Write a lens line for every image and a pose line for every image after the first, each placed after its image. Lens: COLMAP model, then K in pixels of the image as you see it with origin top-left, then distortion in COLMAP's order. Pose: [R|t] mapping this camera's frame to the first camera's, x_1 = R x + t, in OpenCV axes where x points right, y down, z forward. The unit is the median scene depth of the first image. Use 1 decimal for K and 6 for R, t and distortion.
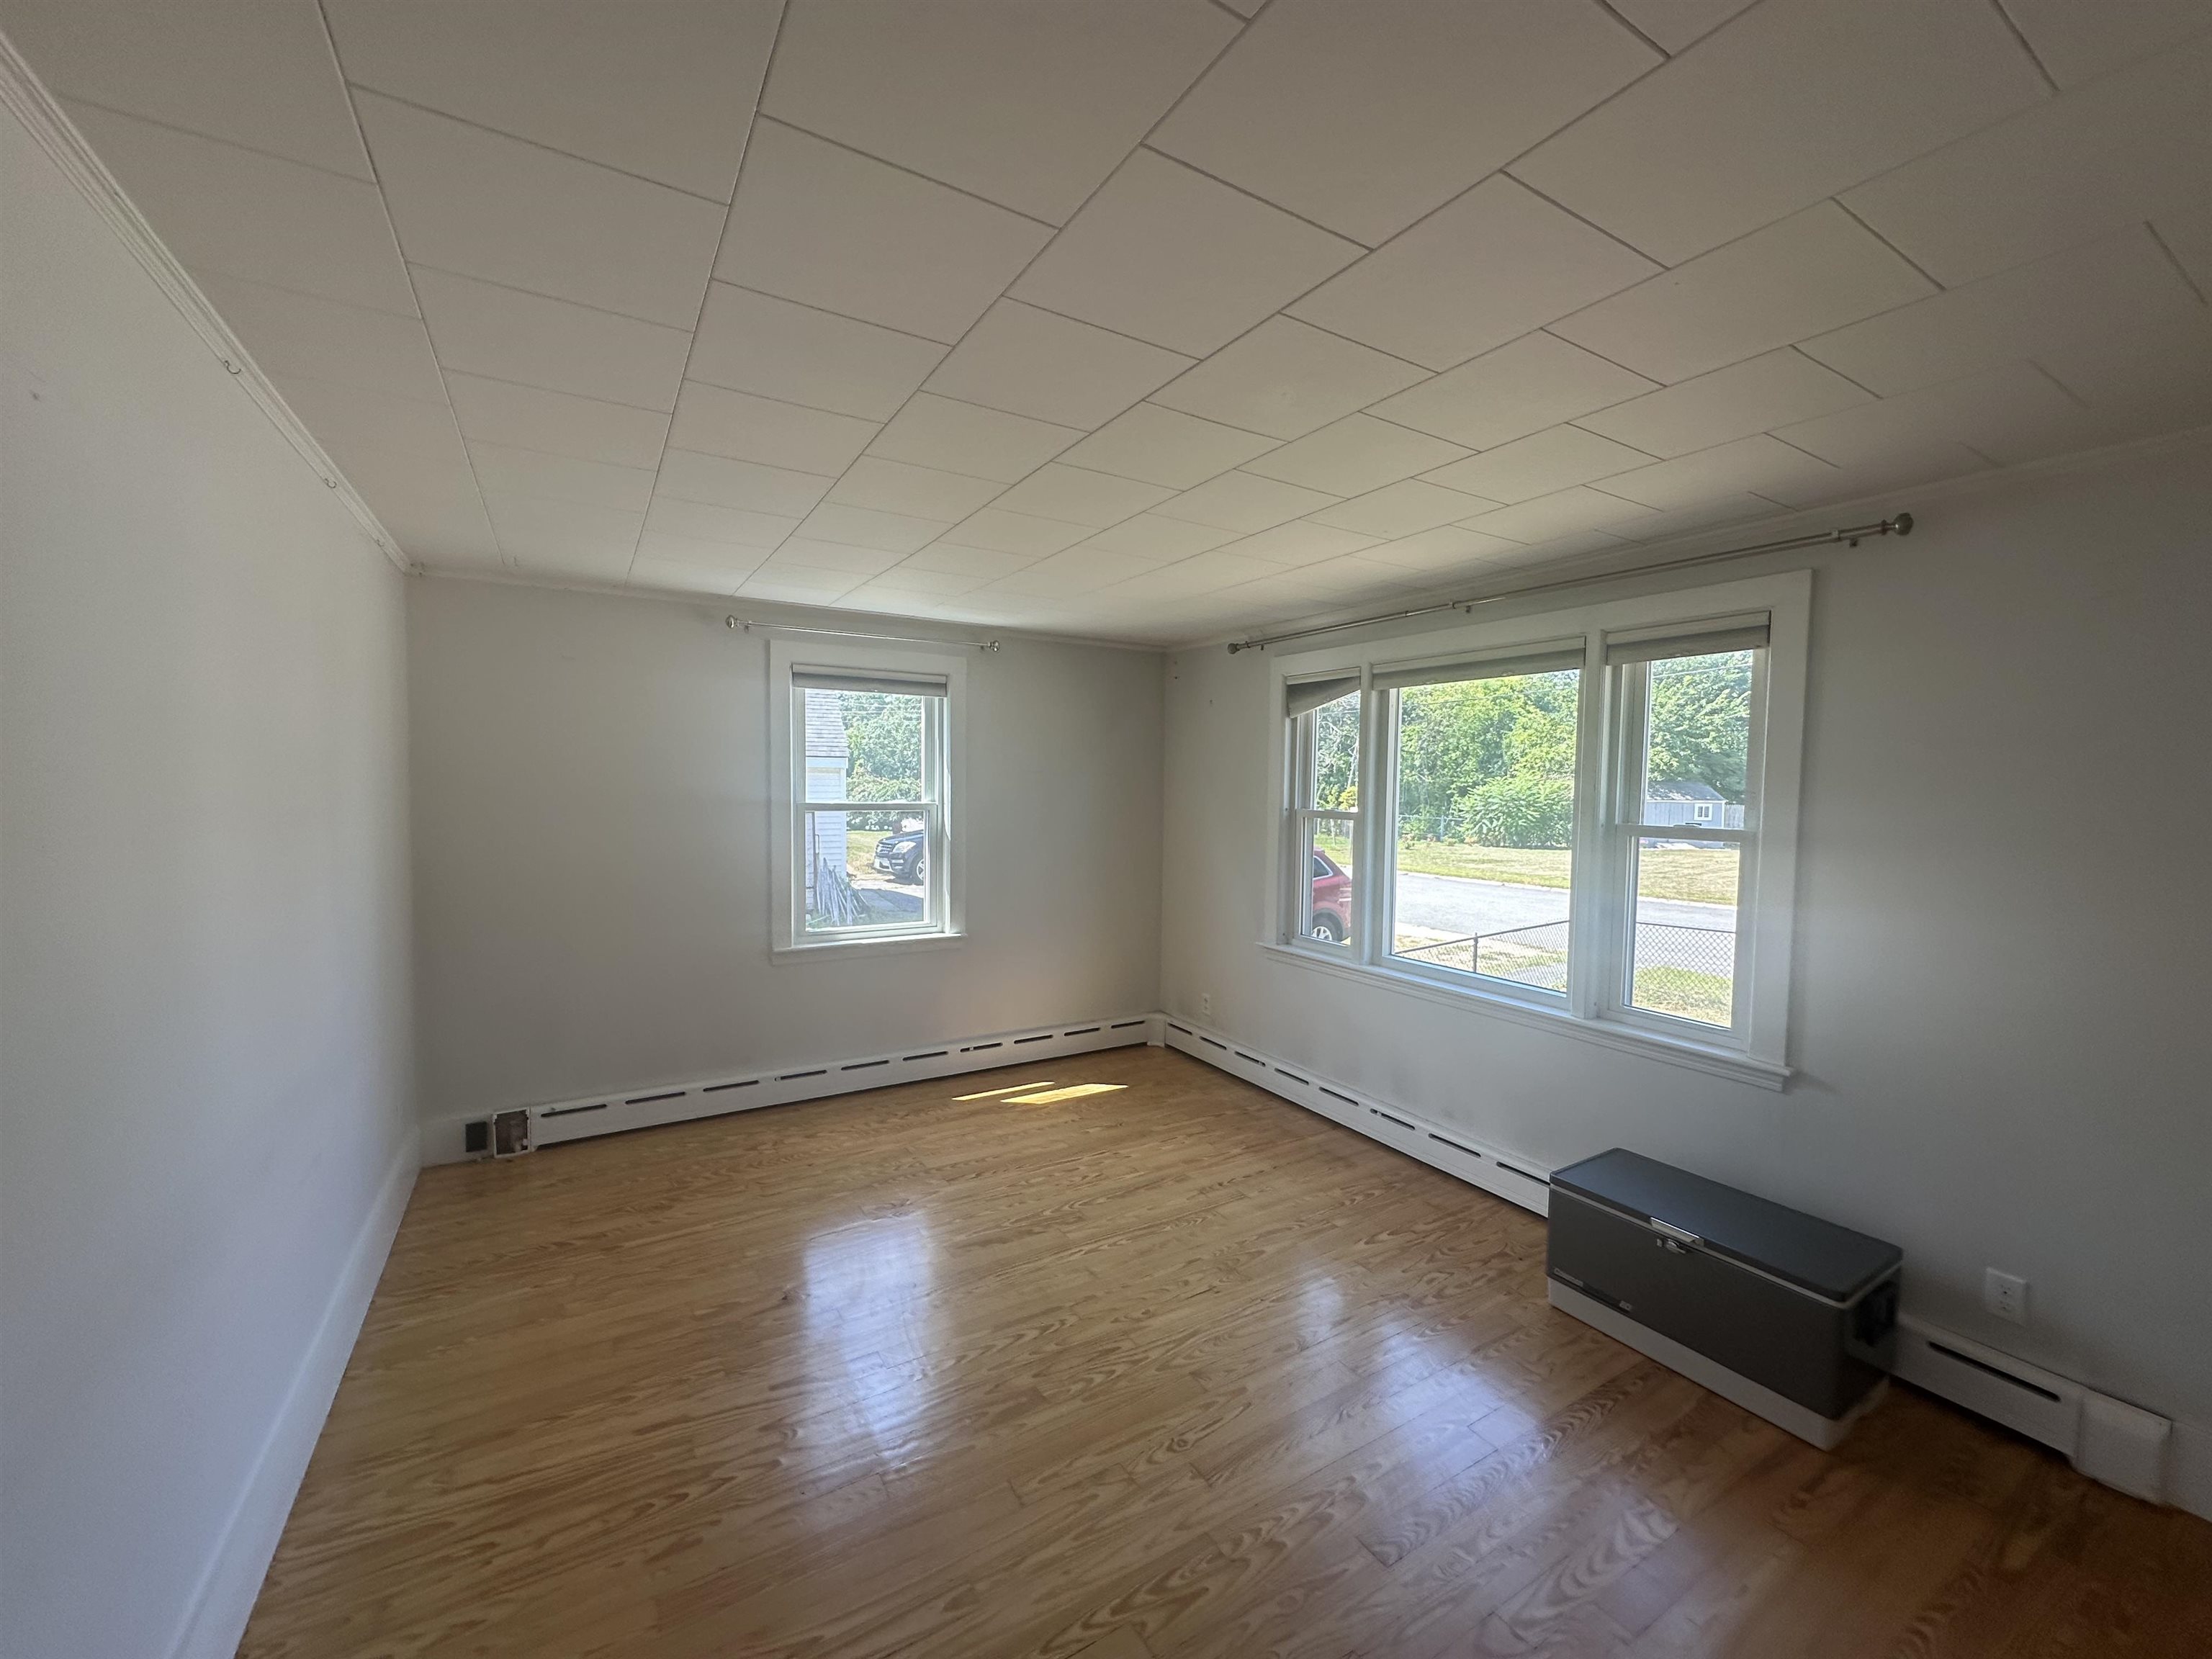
lens RADIAL K [[883.7, 0, 1097.4], [0, 883.7, 826.1], [0, 0, 1]] dist [-0.002189, 0.000888]
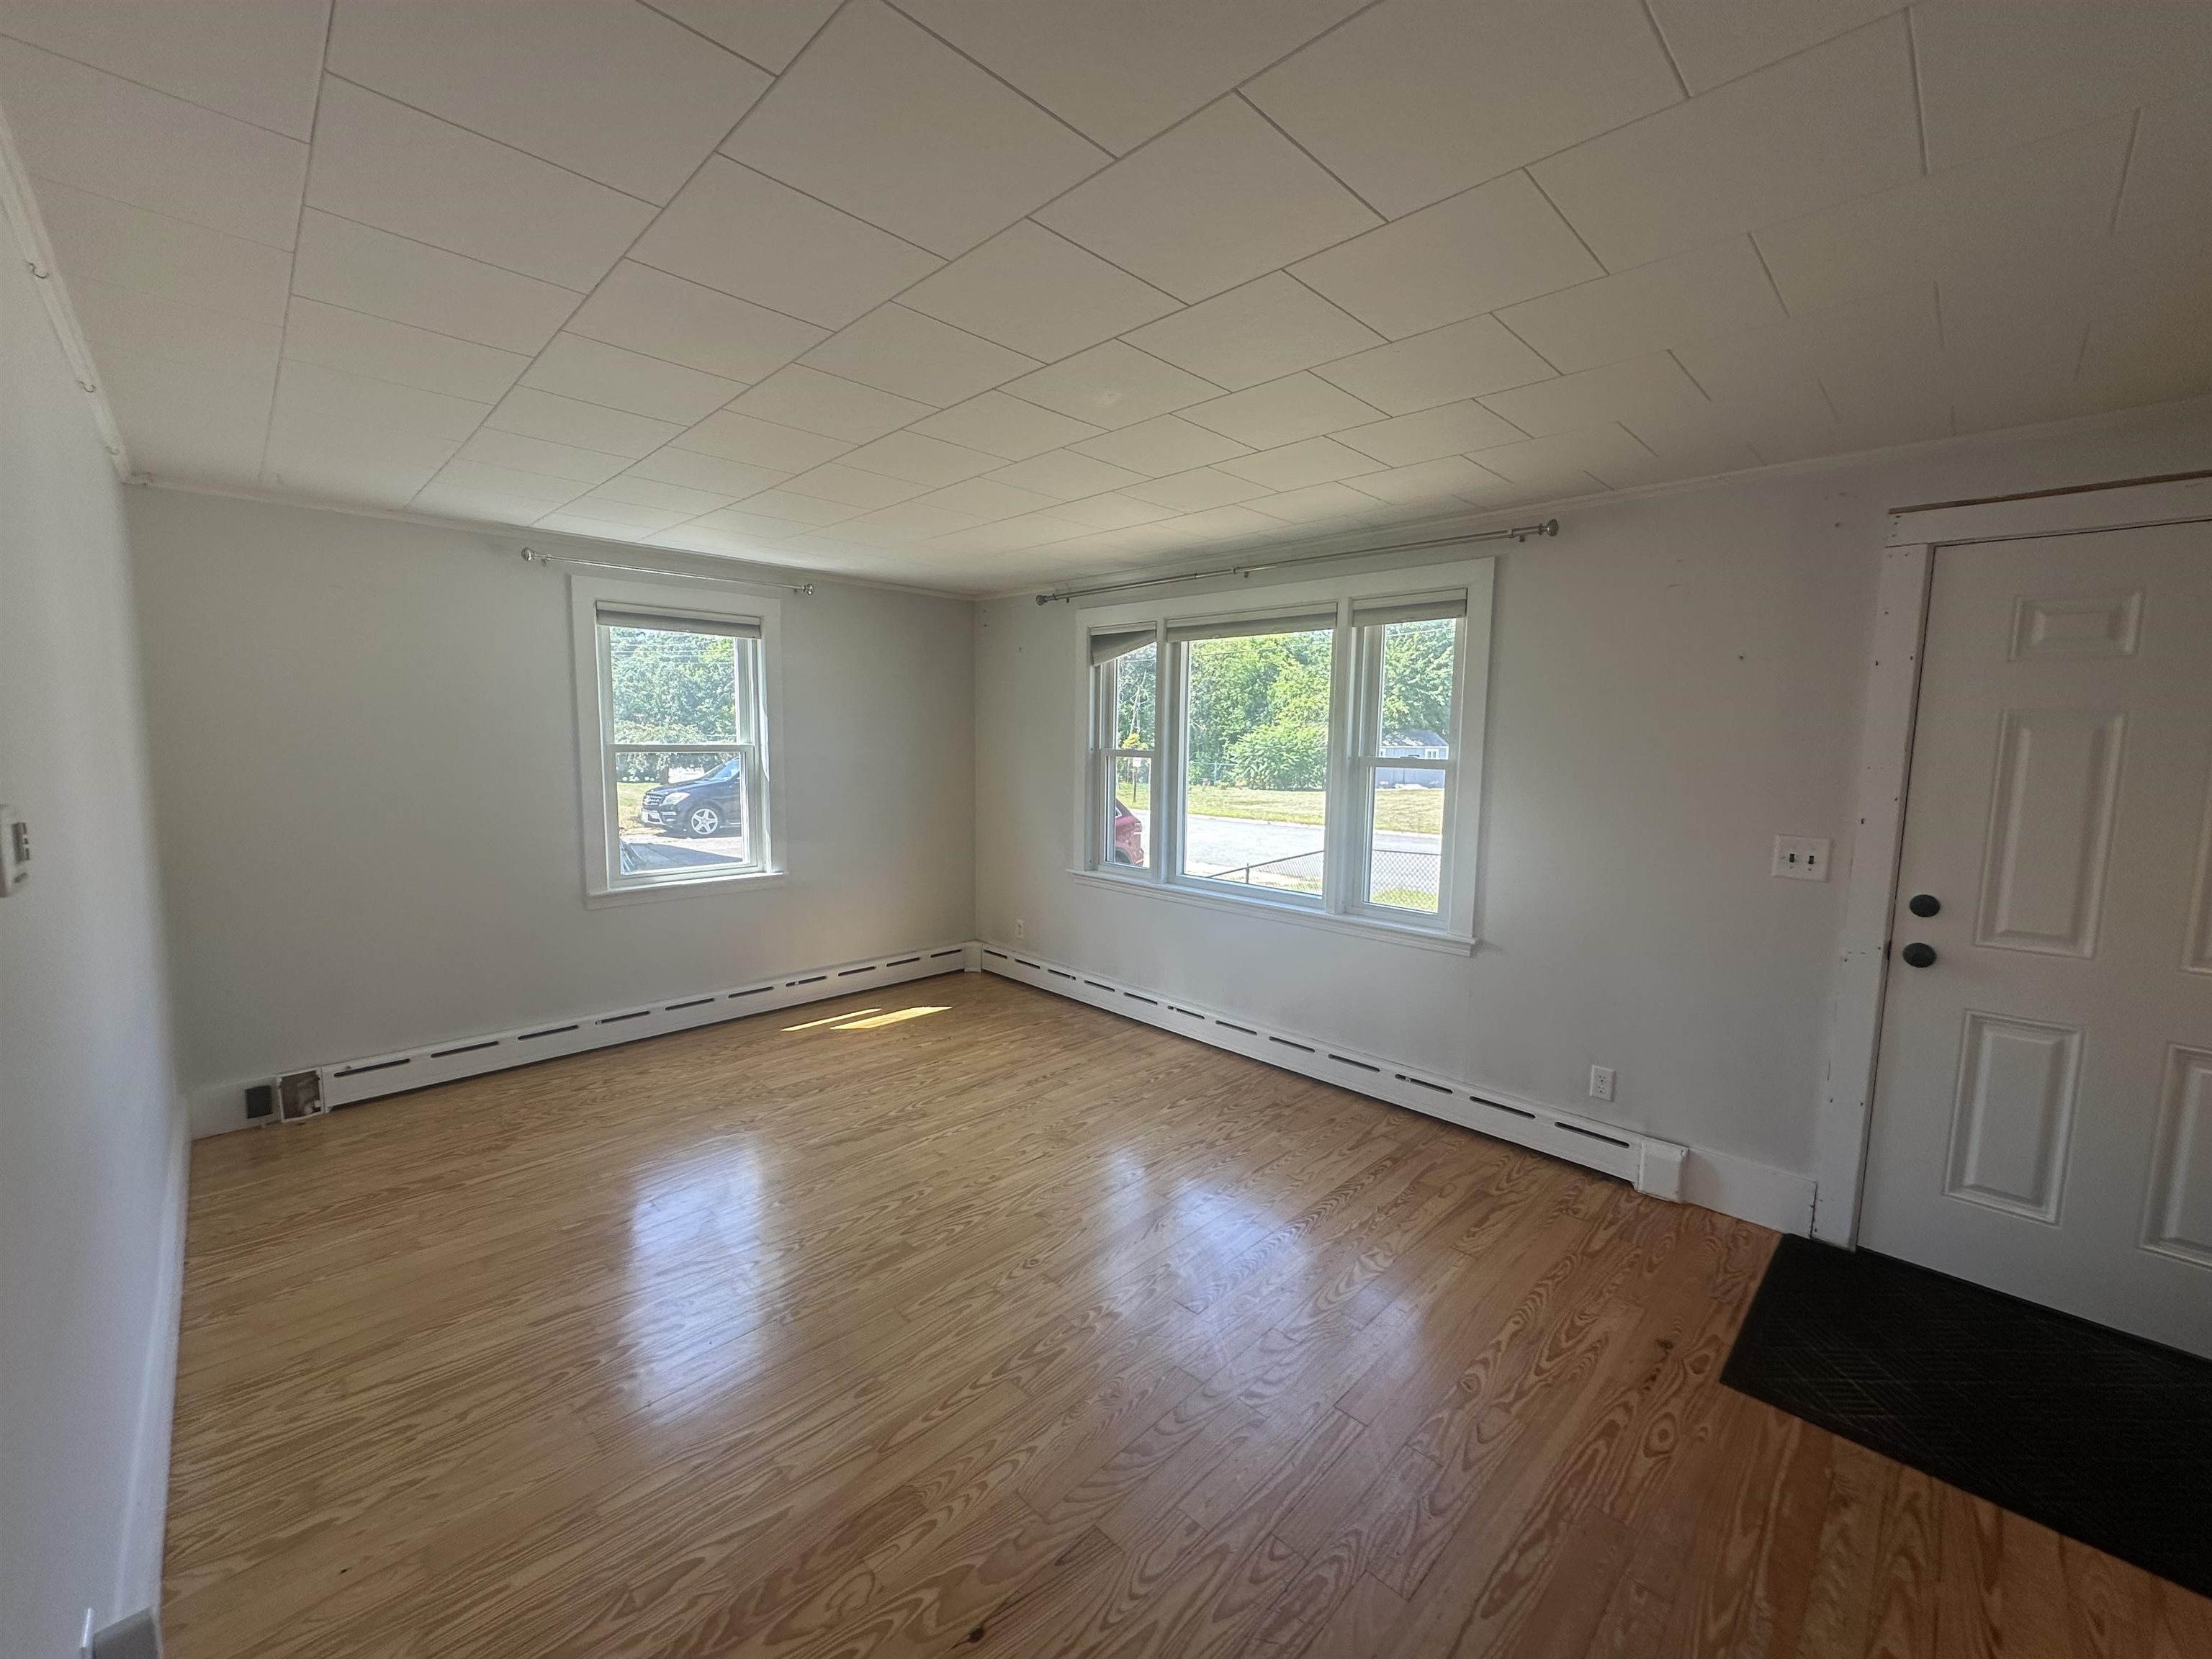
lens RADIAL K [[883.7, 0, 1093.8], [0, 883.7, 823.6], [0, 0, 1]] dist [-0.002189, 0.000888]
pose [[0.972169, -0.023919, 0.233057, -0.058267], [0.010828, 0.998299, 0.057292, 0.014586], [-0.234031, -0.053174, 0.970774, -0.107721]]
